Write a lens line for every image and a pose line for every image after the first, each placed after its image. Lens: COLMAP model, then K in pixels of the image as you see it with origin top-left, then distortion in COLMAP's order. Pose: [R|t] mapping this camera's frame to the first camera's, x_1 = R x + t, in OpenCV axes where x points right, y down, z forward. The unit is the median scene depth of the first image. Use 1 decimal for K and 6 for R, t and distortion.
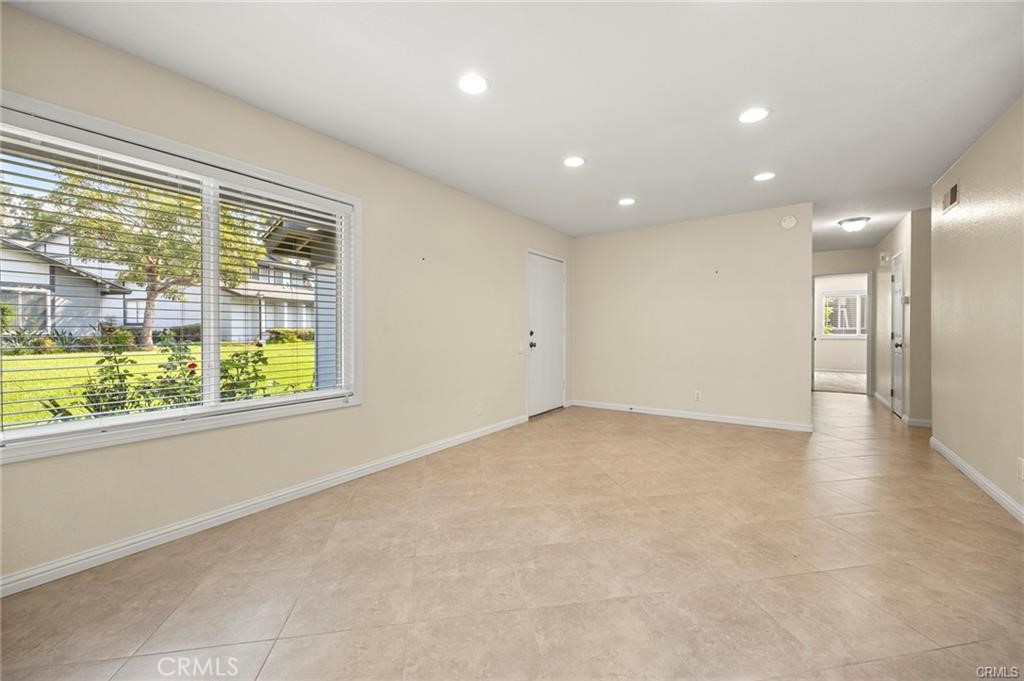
lens RADIAL K [[404.8, 0, 506.2], [0, 404.8, 333.0], [0, 0, 1]] dist [-0.015000, -0.000597]
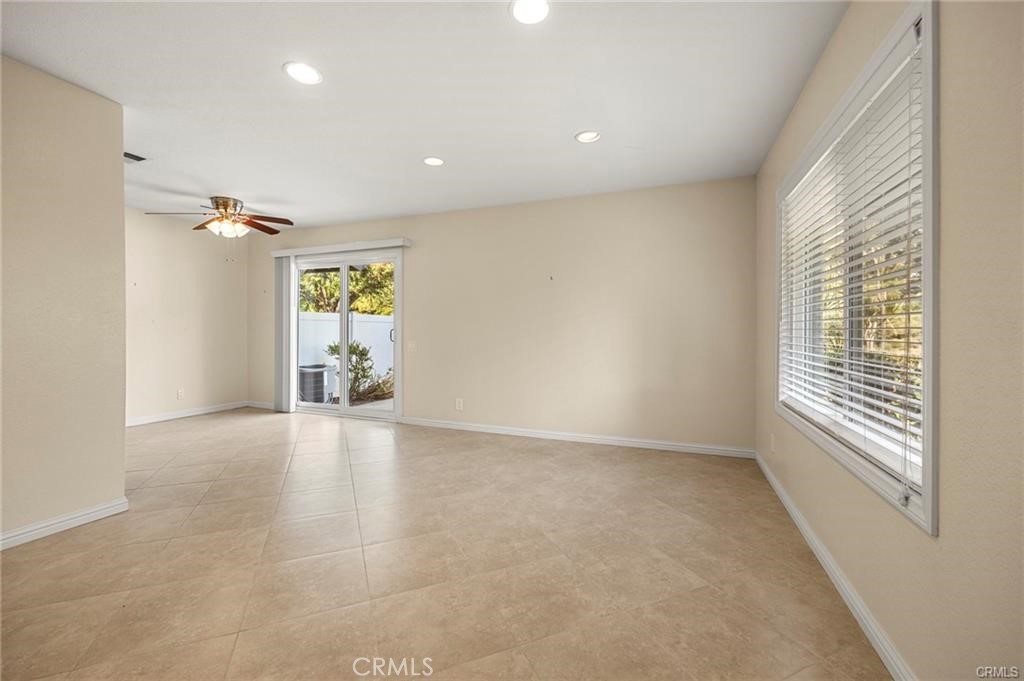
lens RADIAL K [[404.8, 0, 512.7], [0, 404.8, 335.0], [0, 0, 1]] dist [-0.015000, -0.000597]
pose [[-0.967831, -0.000739, -0.251602, 0.156502], [-0.005672, 0.999806, 0.018881, -0.015903], [0.251539, 0.019701, -0.967647, 1.941389]]
